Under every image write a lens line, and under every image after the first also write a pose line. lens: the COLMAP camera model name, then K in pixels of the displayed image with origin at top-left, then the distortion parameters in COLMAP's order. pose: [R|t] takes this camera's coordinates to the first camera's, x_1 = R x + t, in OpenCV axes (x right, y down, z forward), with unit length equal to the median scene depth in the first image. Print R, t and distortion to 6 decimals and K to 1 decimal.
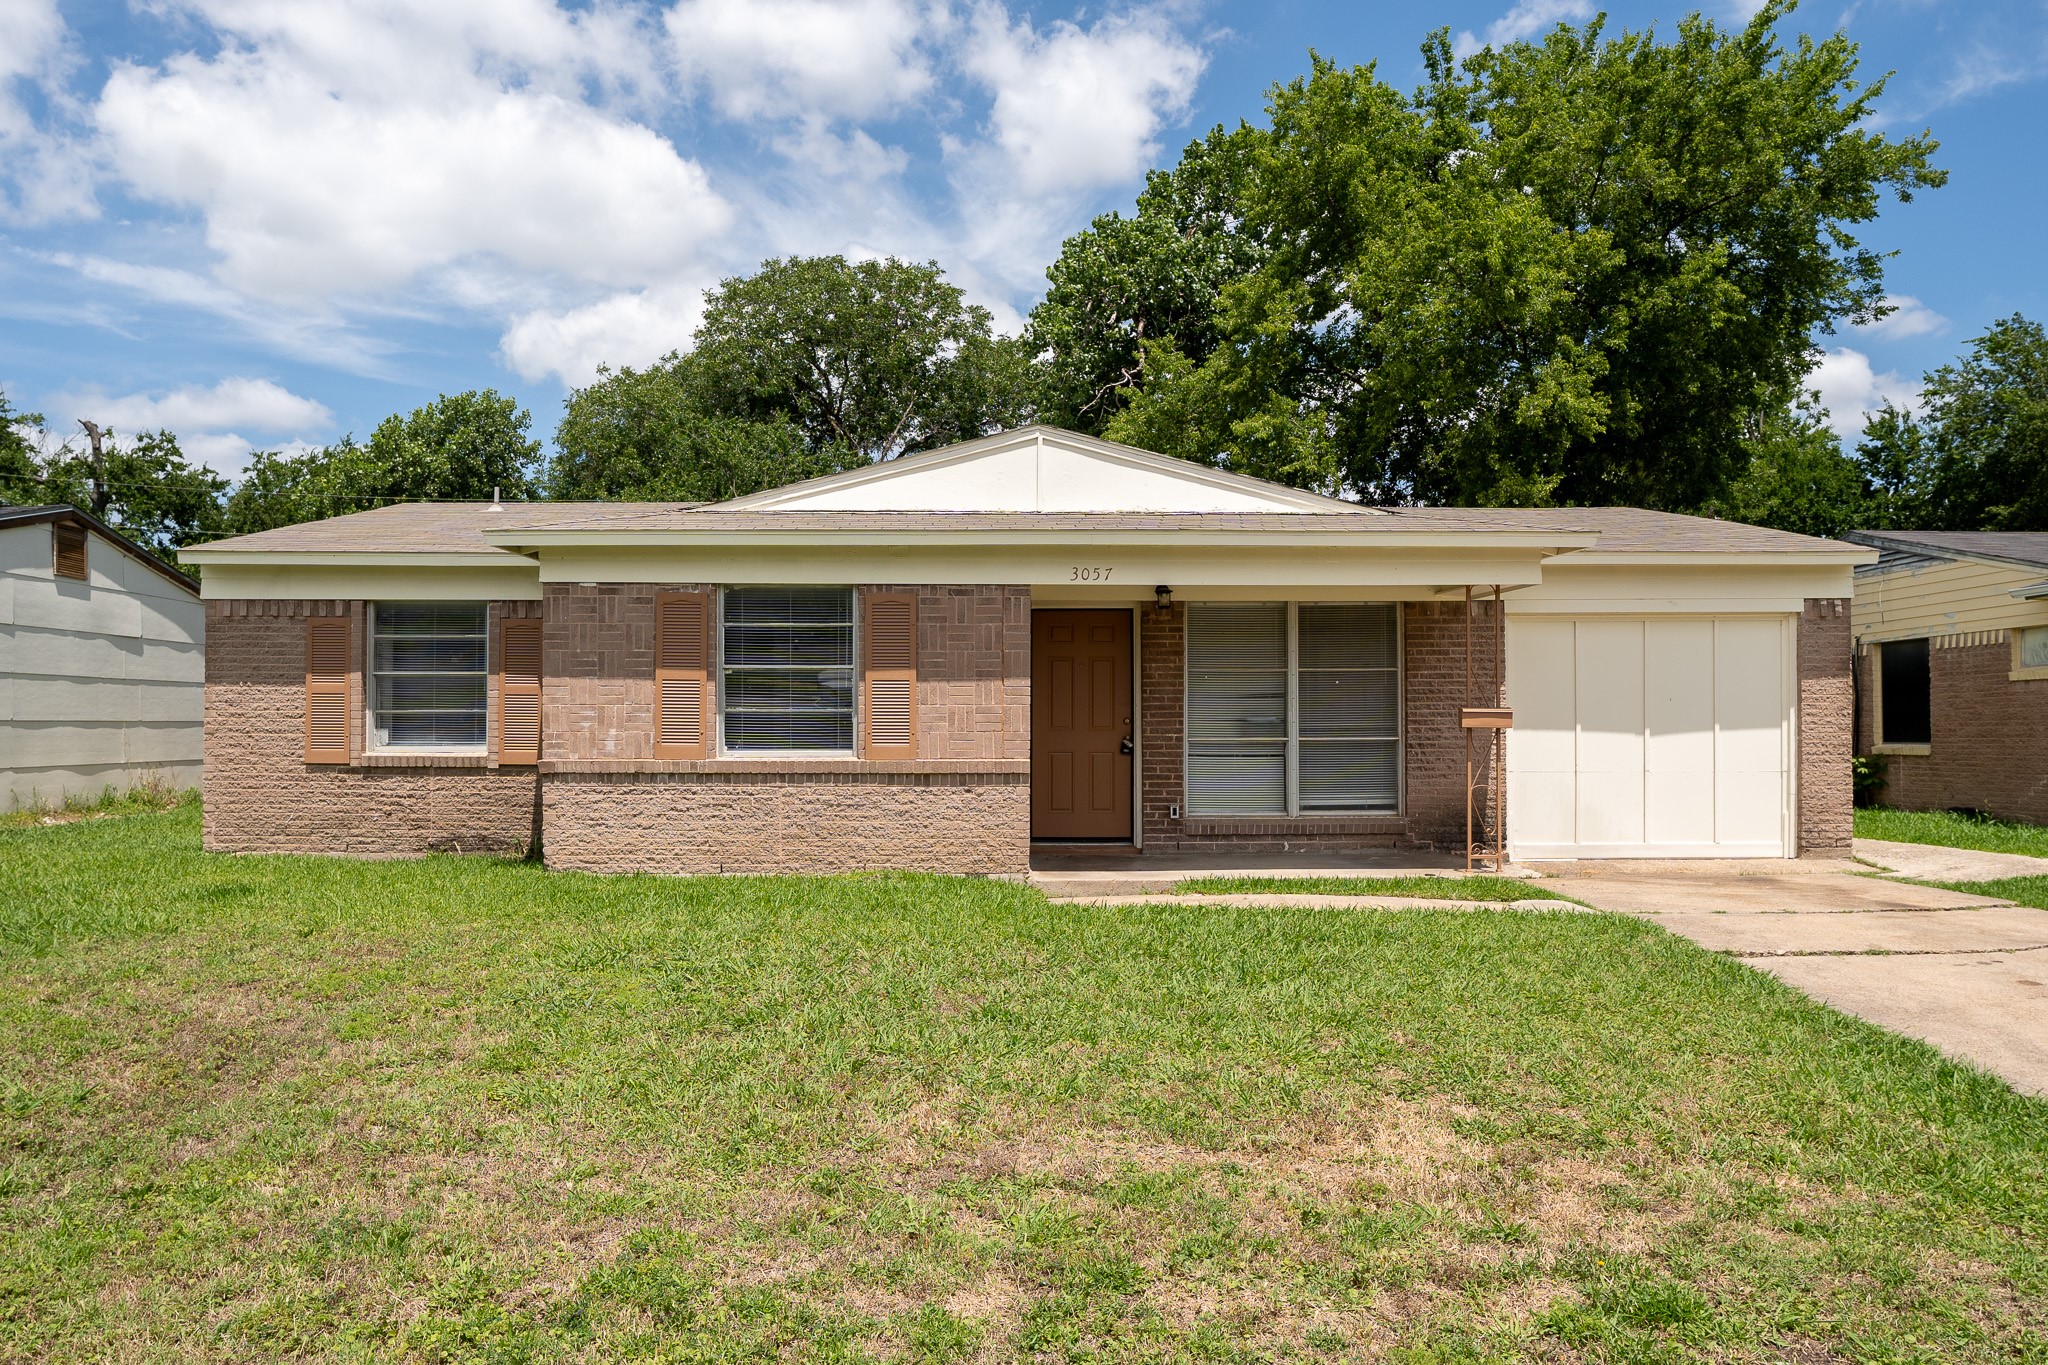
lens RADIAL K [[1401.9, 0, 1024.4], [0, 1401.9, 694.7], [0, 0, 1]] dist [-0.009778, -0.005994]
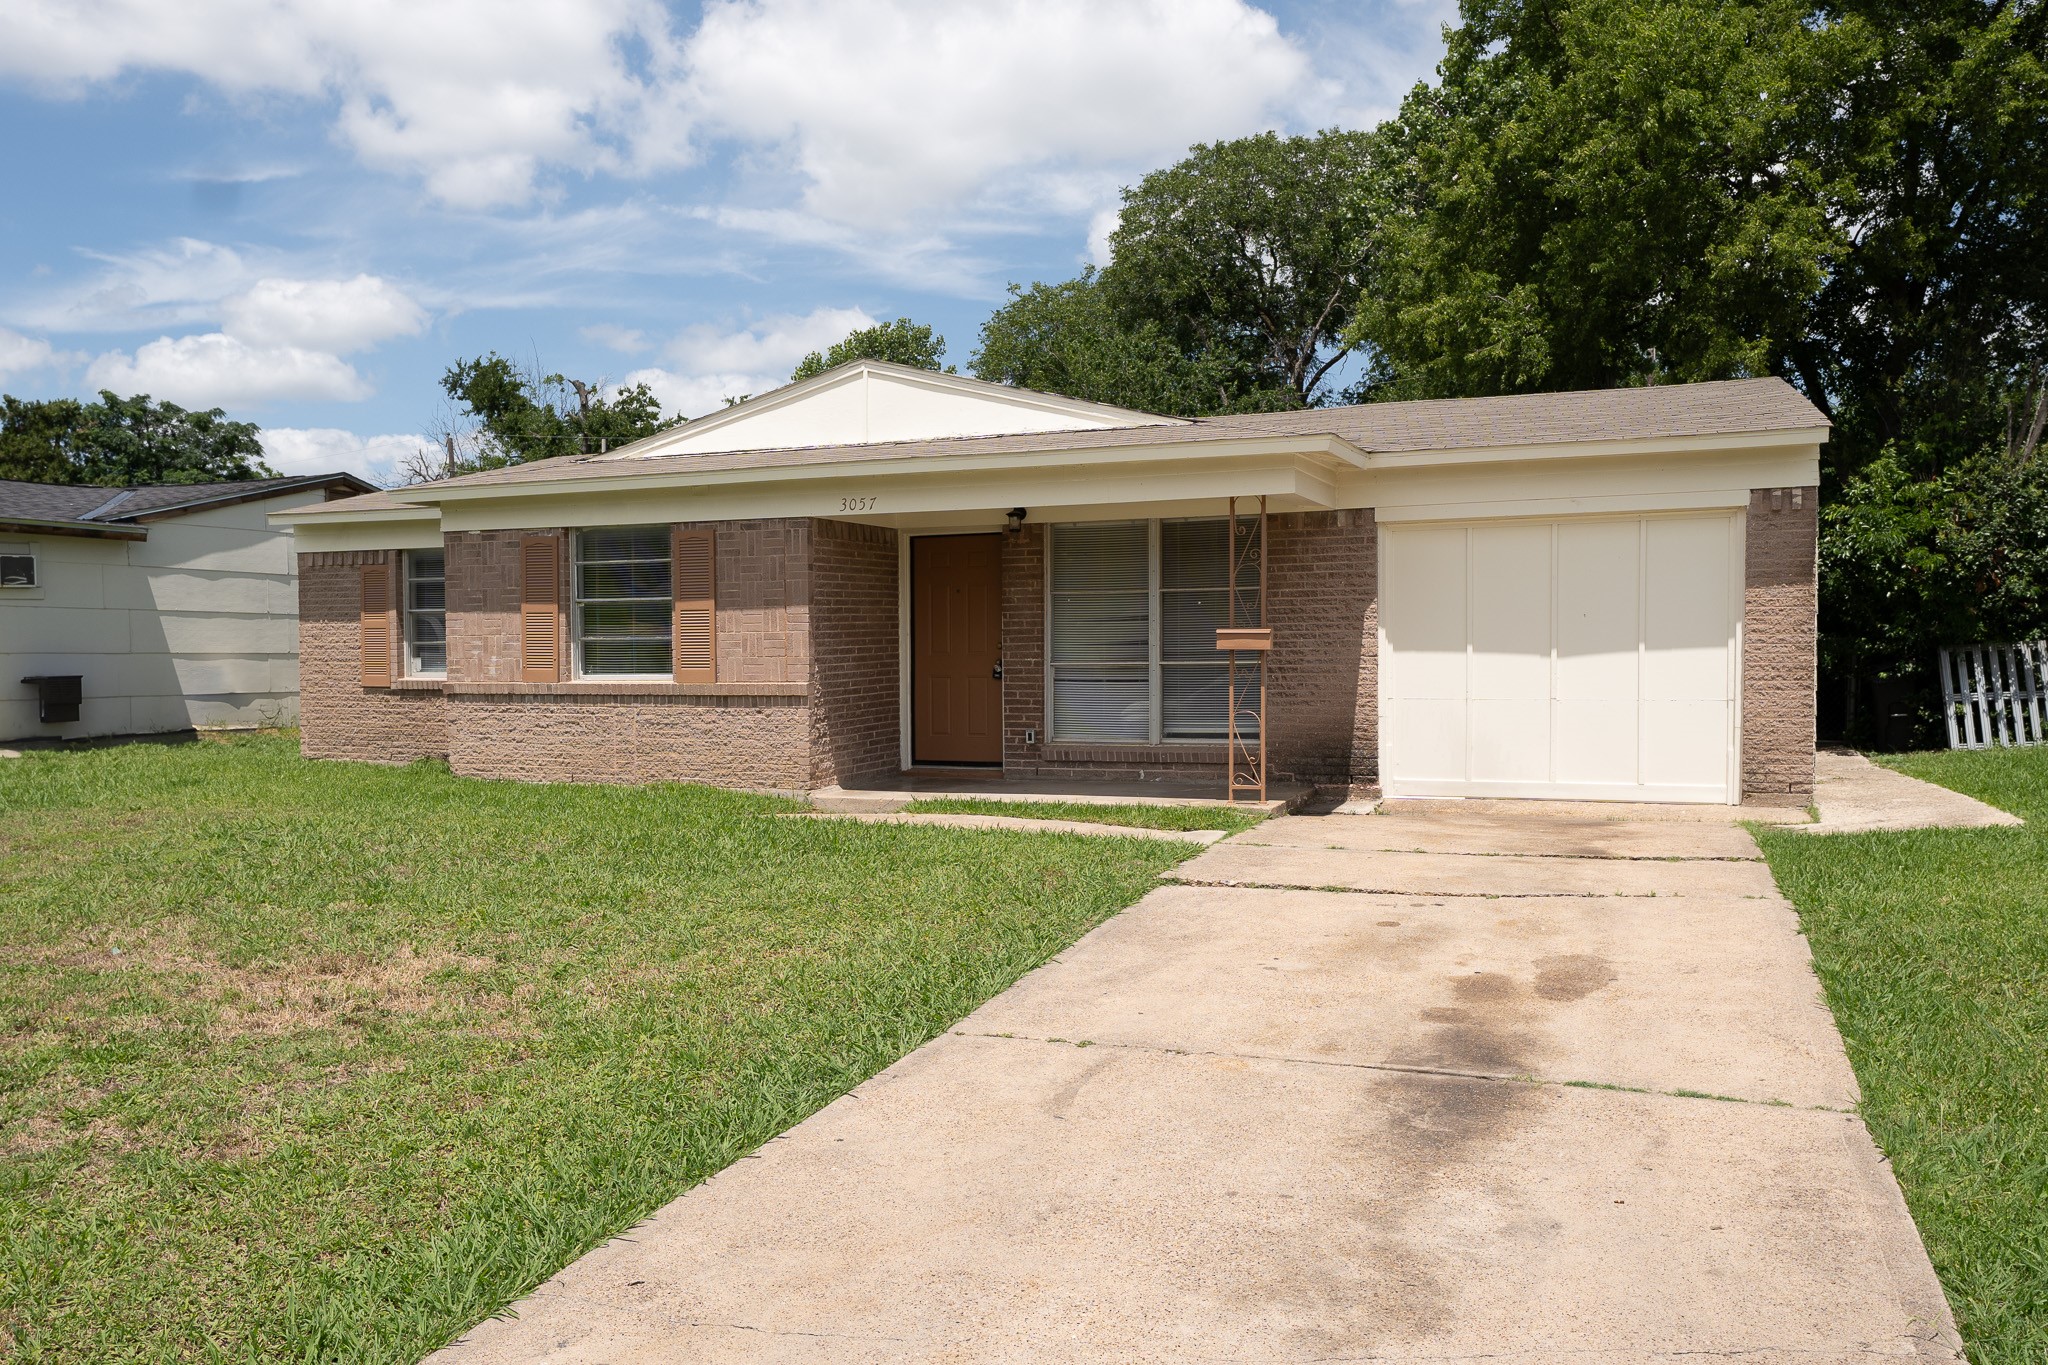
lens RADIAL K [[1576.3, 0, 1024.6], [0, 1576.3, 677.0], [0, 0, 1]] dist [-0.001057, 0.004560]
pose [[0.917515, -0.000425, -0.397701, 0.551226], [0.014767, 0.999346, 0.033000, 0.004470], [0.397427, -0.036151, 0.916921, -0.021315]]
